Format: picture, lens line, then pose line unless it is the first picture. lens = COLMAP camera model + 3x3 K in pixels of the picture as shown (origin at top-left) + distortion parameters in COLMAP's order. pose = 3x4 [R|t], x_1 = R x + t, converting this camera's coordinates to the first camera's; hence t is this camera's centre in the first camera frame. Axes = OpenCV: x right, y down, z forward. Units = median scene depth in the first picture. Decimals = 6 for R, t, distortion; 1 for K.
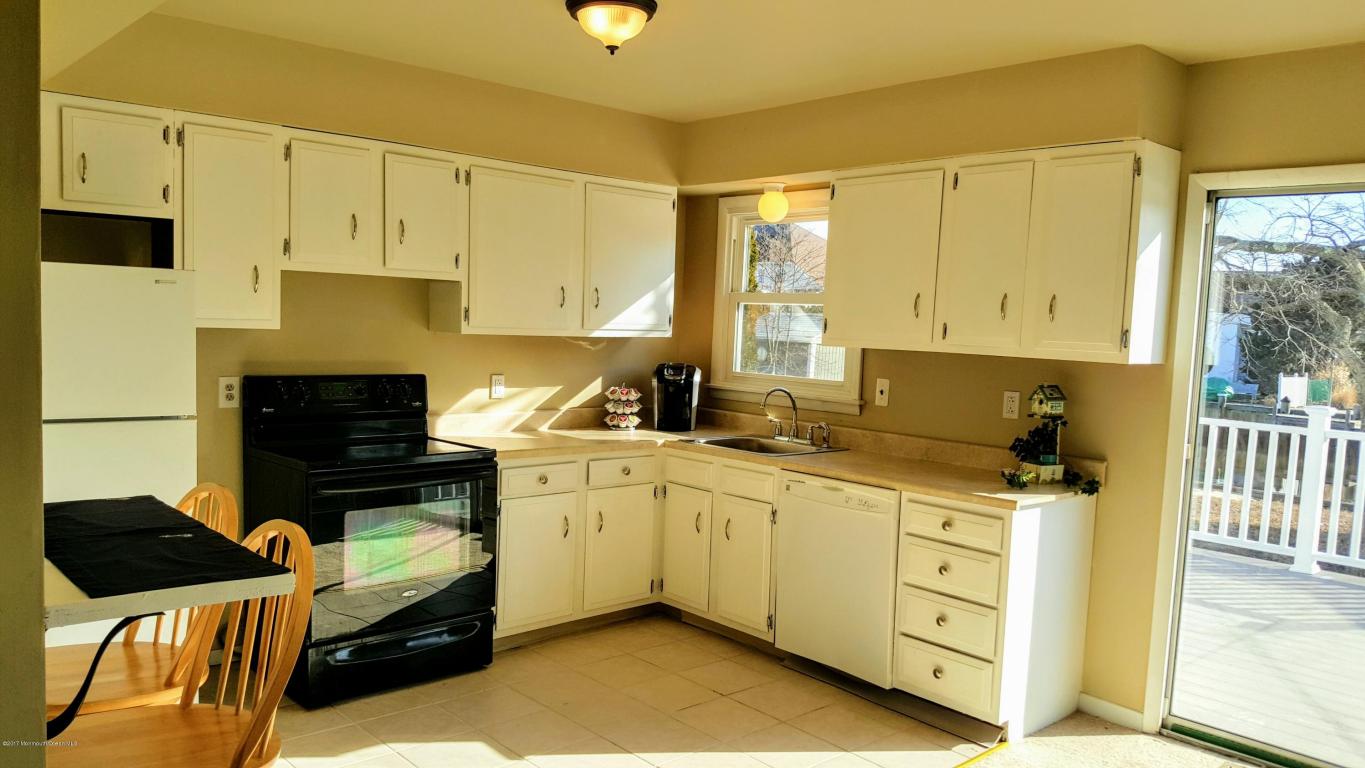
lens RADIAL K [[1019.0, 0, 686.3], [0, 1019.0, 405.4], [0, 0, 1]] dist [0.185896, -0.382716]
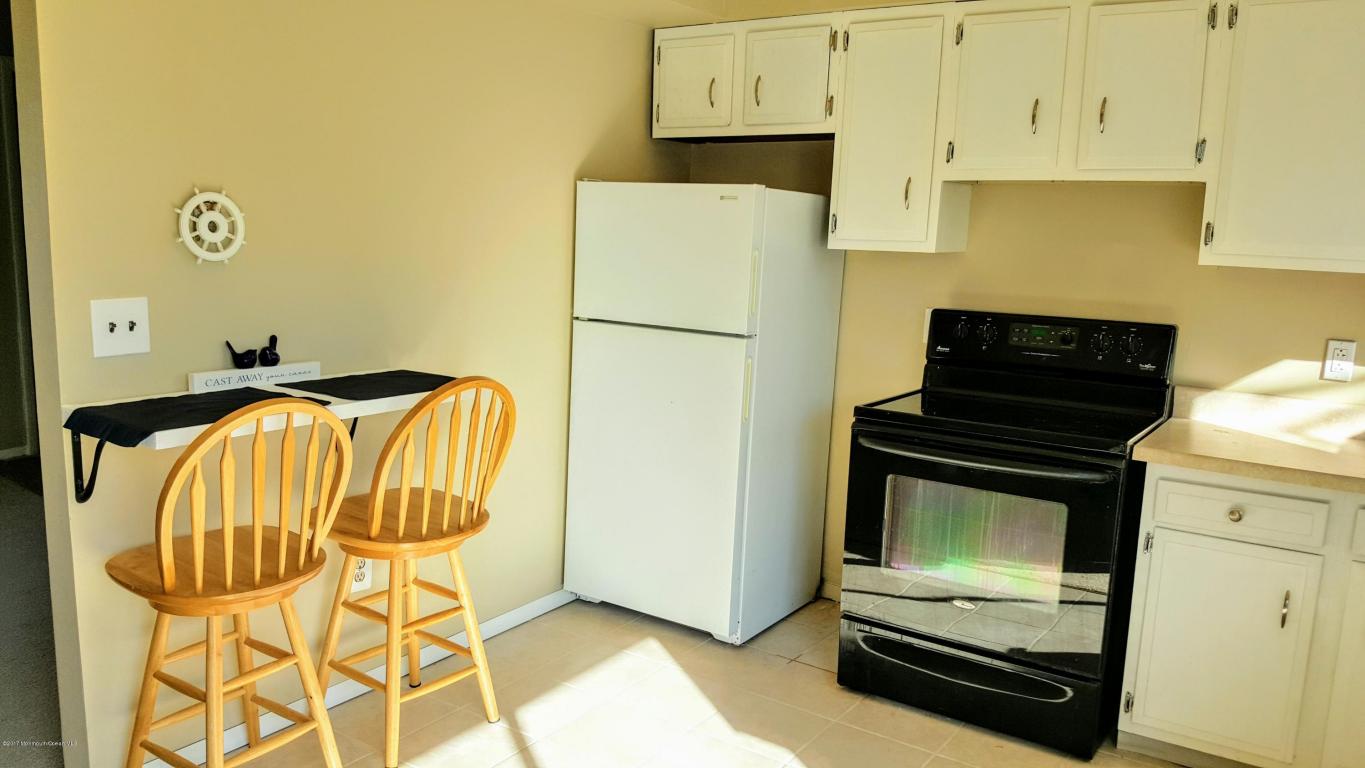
lens RADIAL K [[1019.0, 0, 686.3], [0, 1019.0, 405.4], [0, 0, 1]] dist [0.185896, -0.382716]
pose [[0.228147, 0.139366, -0.963601, 0.316629], [-0.109422, 0.987102, 0.116857, -0.021685], [0.967458, 0.078779, 0.240454, 0.496770]]
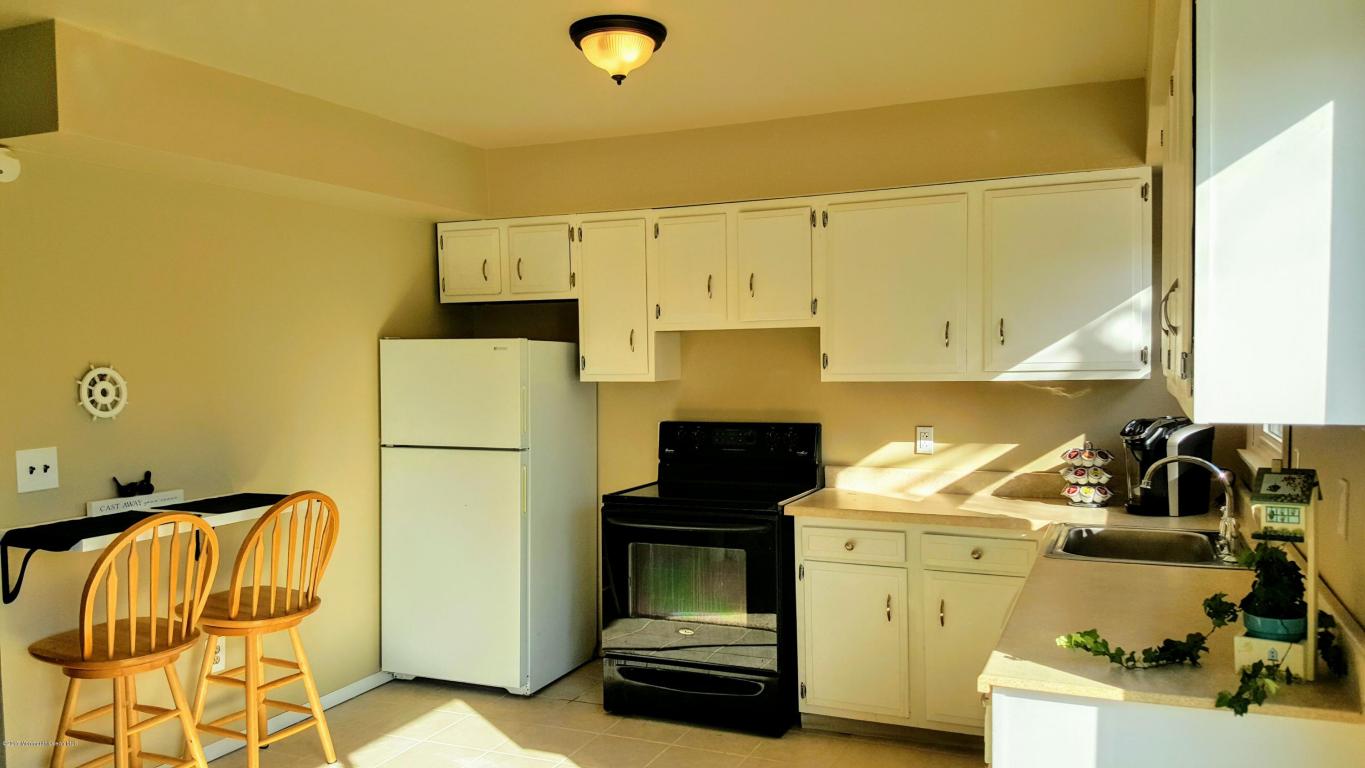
lens RADIAL K [[1019.0, 0, 686.3], [0, 1019.0, 405.4], [0, 0, 1]] dist [0.185896, -0.382716]
pose [[0.406727, 0.002129, -0.913547, 0.545473], [-0.050816, 0.998502, -0.020298, -0.020158], [0.912135, 0.054679, 0.406226, 0.460156]]
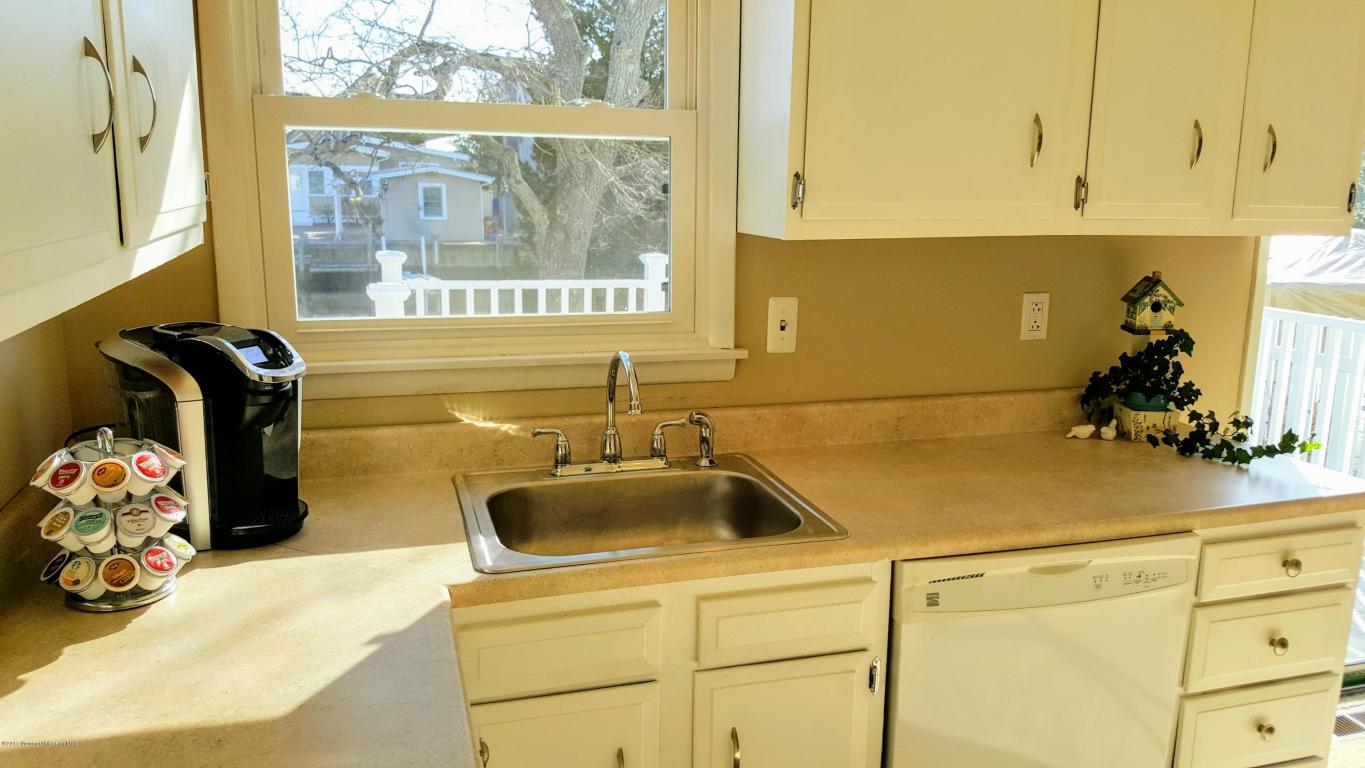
lens RADIAL K [[1022.8, 0, 679.3], [0, 1022.8, 402.5], [0, 0, 1]] dist [0.000492, -0.055313]
pose [[0.445444, -0.226170, 0.866272, -0.245542], [0.088554, 0.973952, 0.208748, -0.078842], [-0.890920, -0.016274, 0.453869, 0.795344]]
